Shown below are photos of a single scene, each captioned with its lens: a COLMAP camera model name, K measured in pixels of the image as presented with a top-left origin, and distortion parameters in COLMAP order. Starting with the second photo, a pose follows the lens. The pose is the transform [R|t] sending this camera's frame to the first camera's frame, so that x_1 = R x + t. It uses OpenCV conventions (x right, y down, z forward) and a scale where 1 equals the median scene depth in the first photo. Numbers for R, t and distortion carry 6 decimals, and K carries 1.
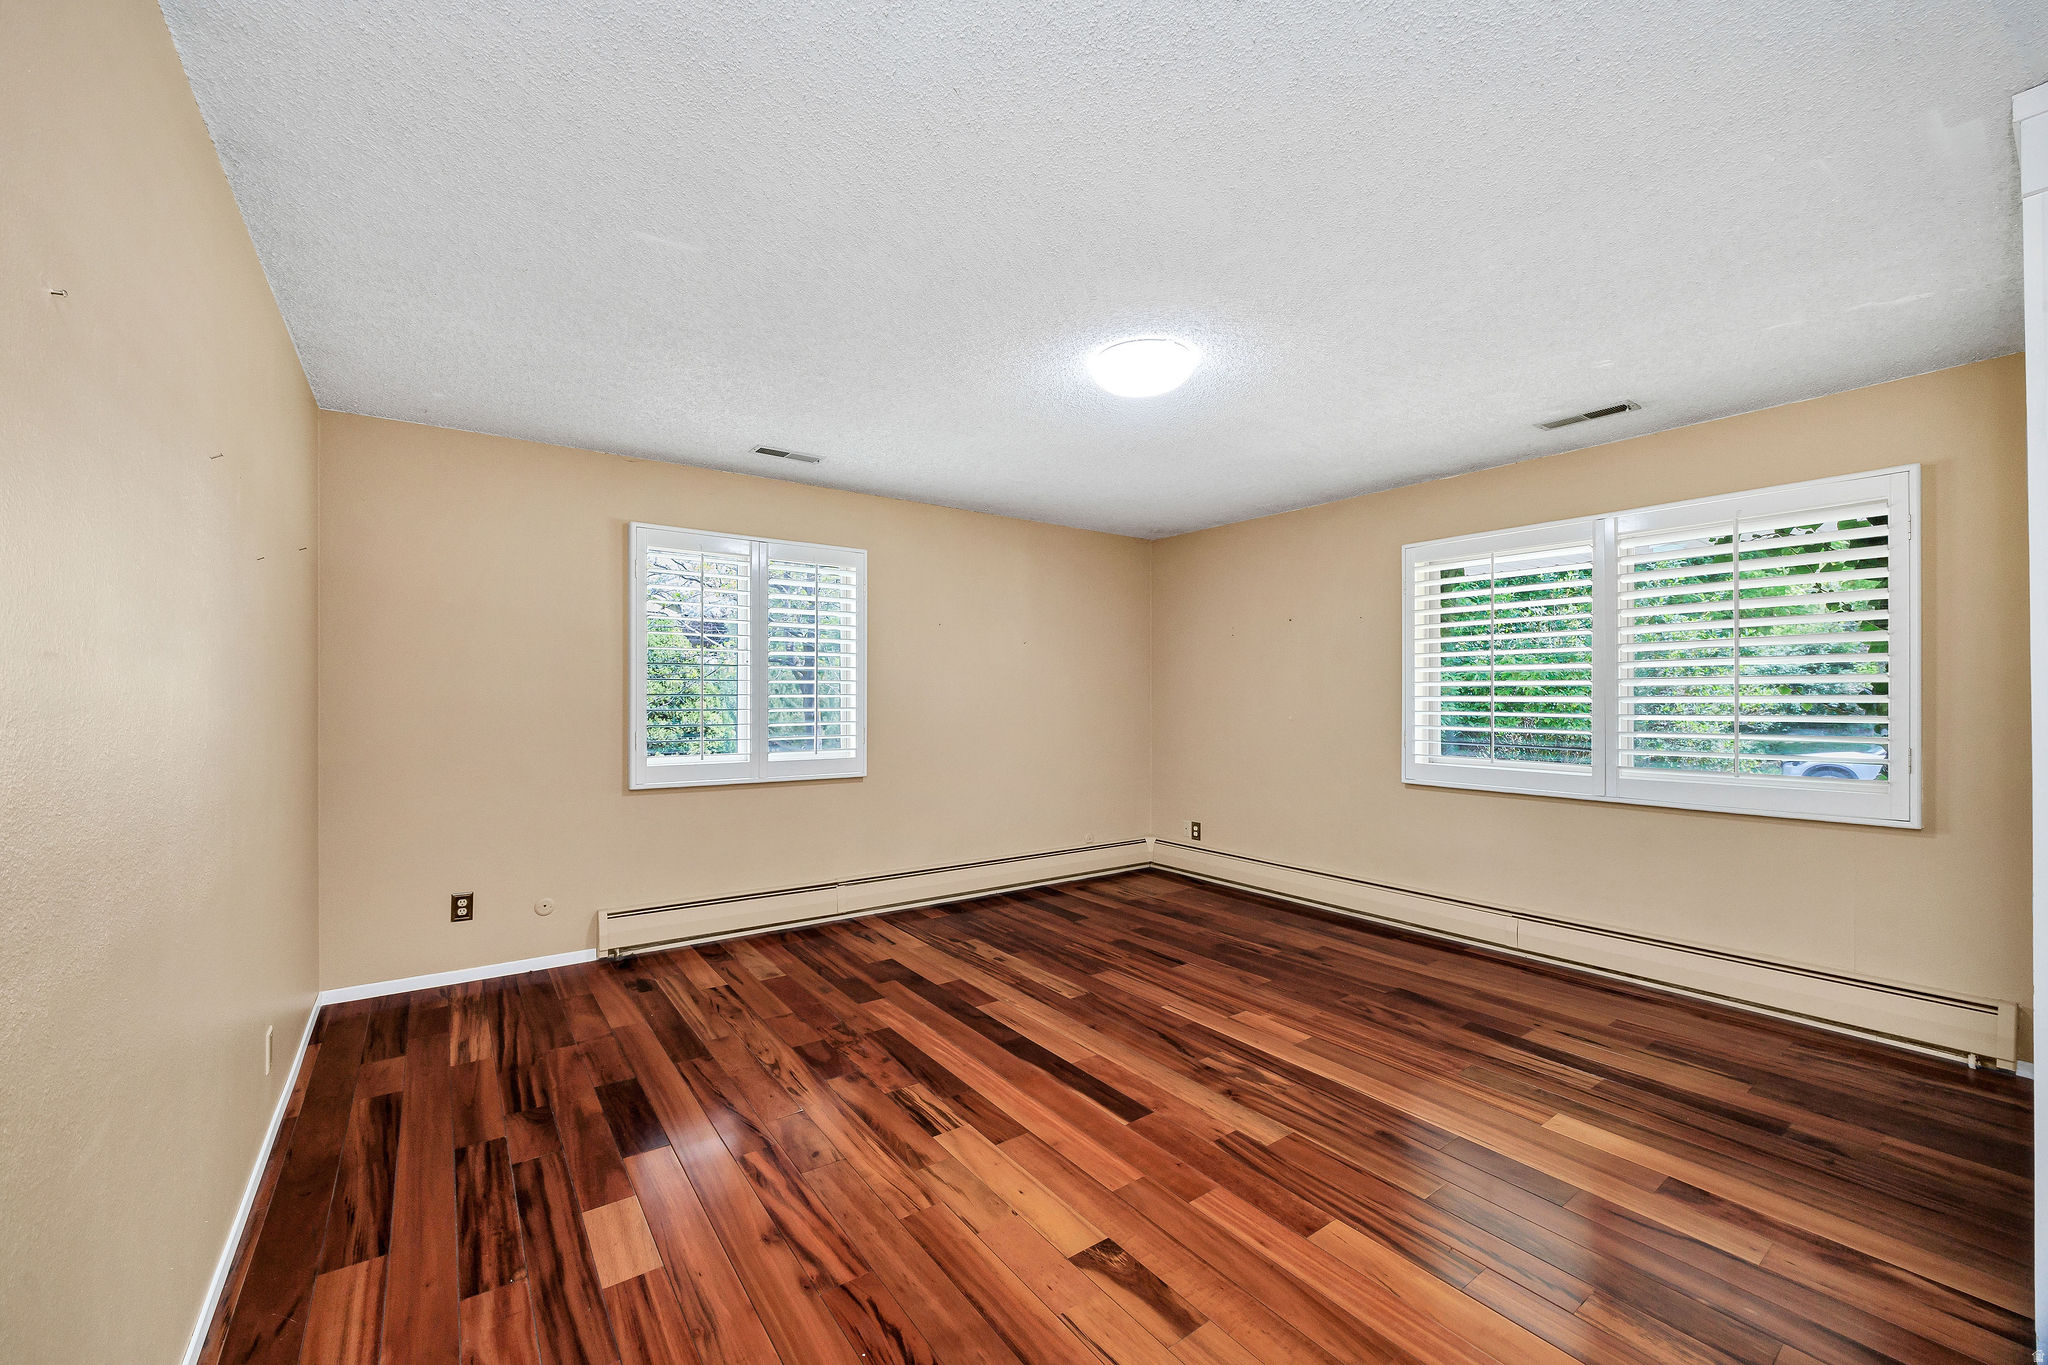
lens RADIAL K [[803.3, 0, 987.9], [0, 803.3, 680.9], [0, 0, 1]] dist [-0.009815, 0.000020]
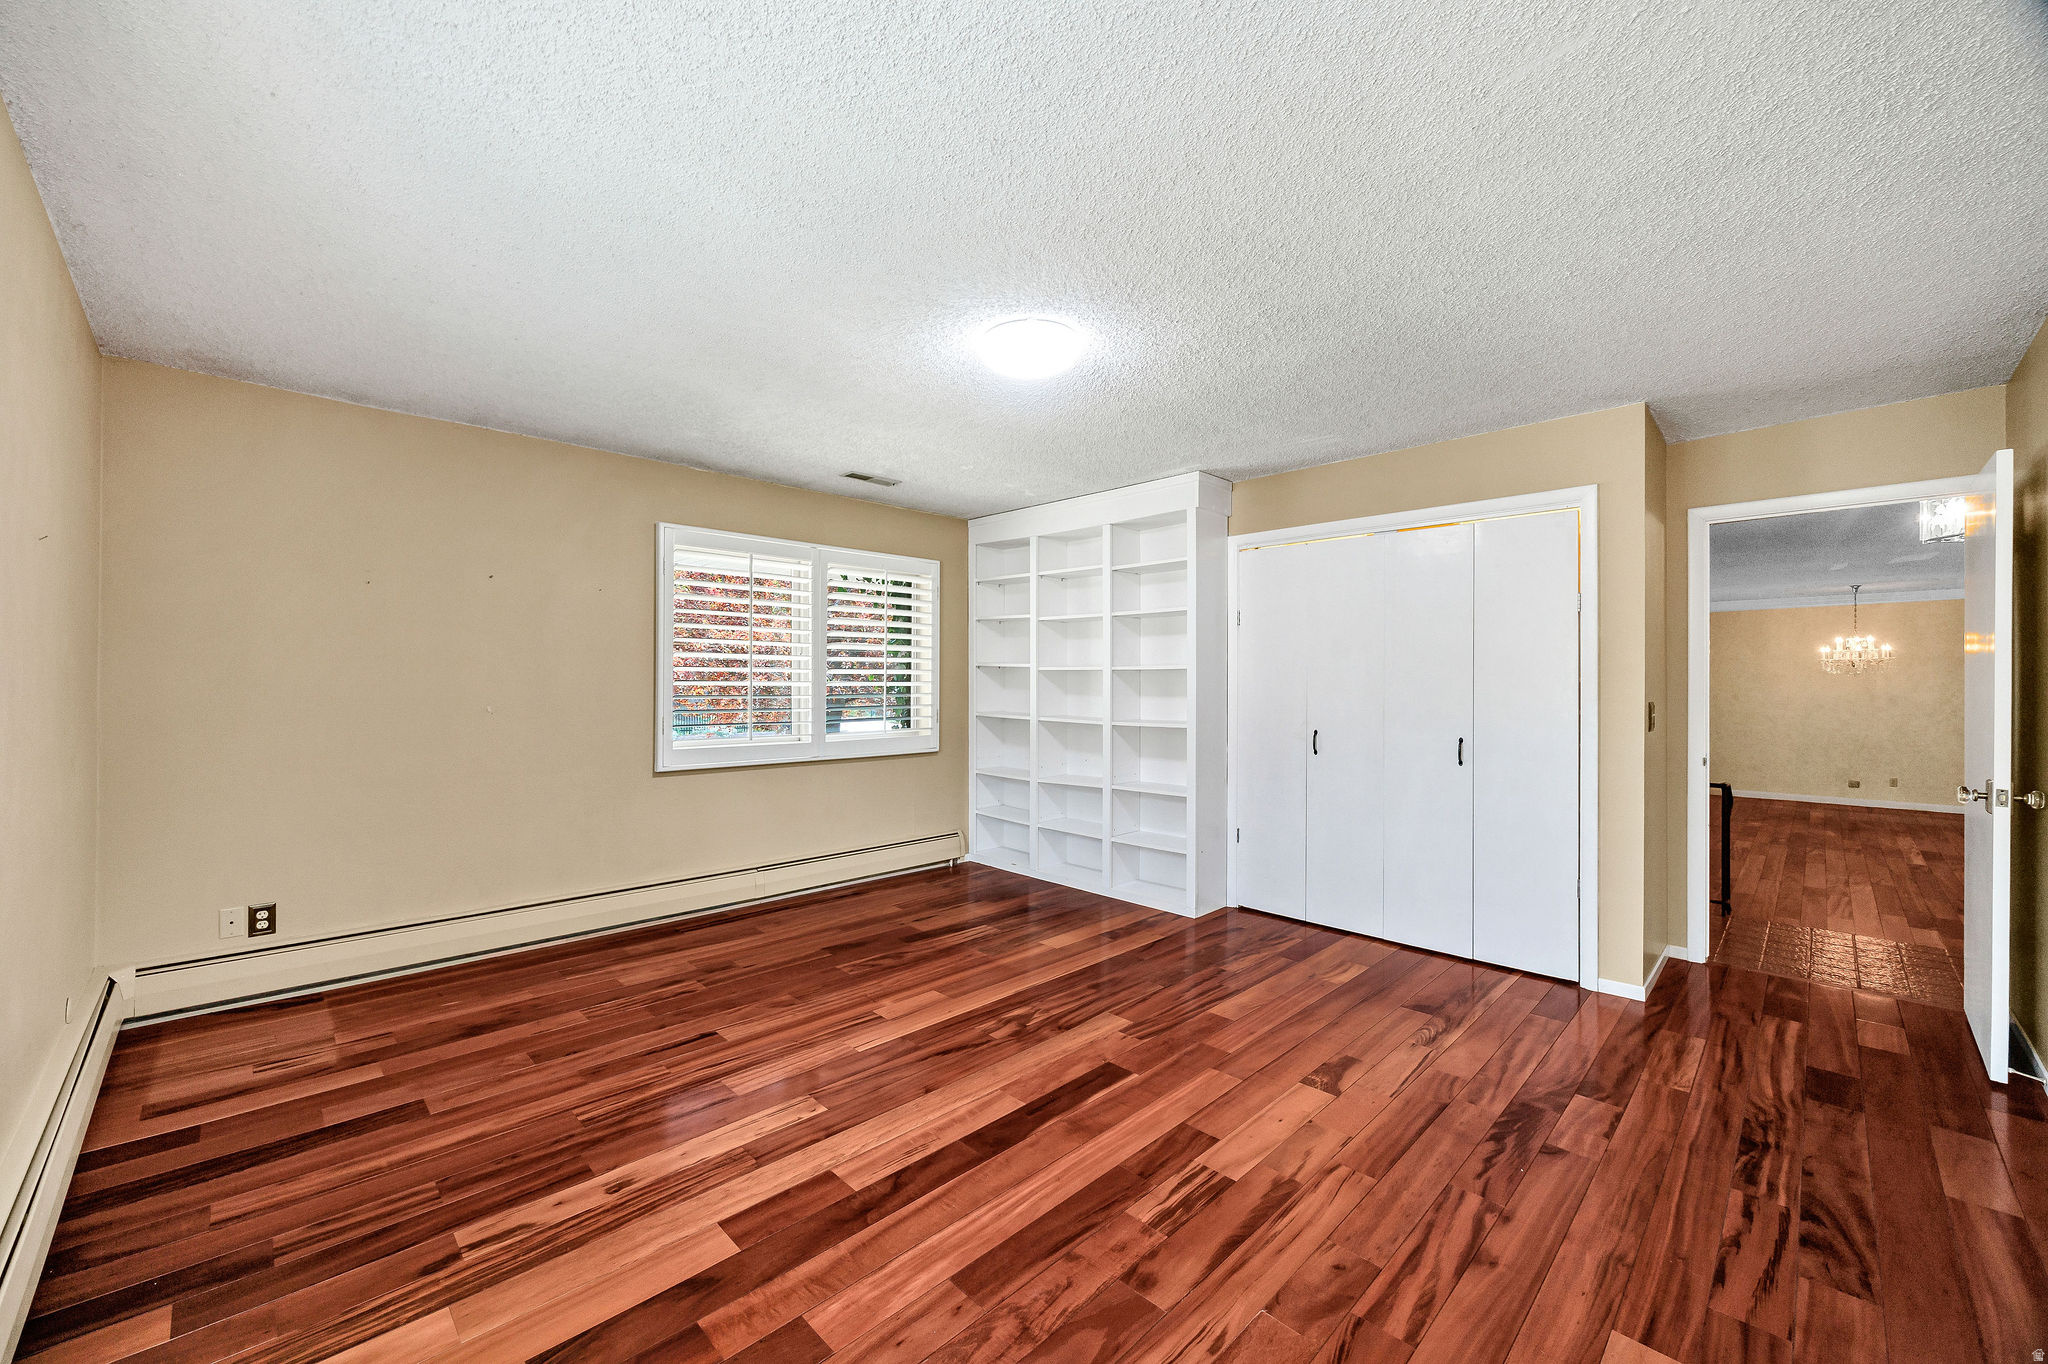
lens RADIAL K [[803.3, 0, 987.9], [0, 803.3, 680.4], [0, 0, 1]] dist [-0.009815, 0.000020]
pose [[-0.164100, -0.001020, 0.986443, -0.695376], [-0.024124, 0.999705, -0.002979, 0.016042], [-0.986149, -0.024286, -0.164076, 1.104787]]
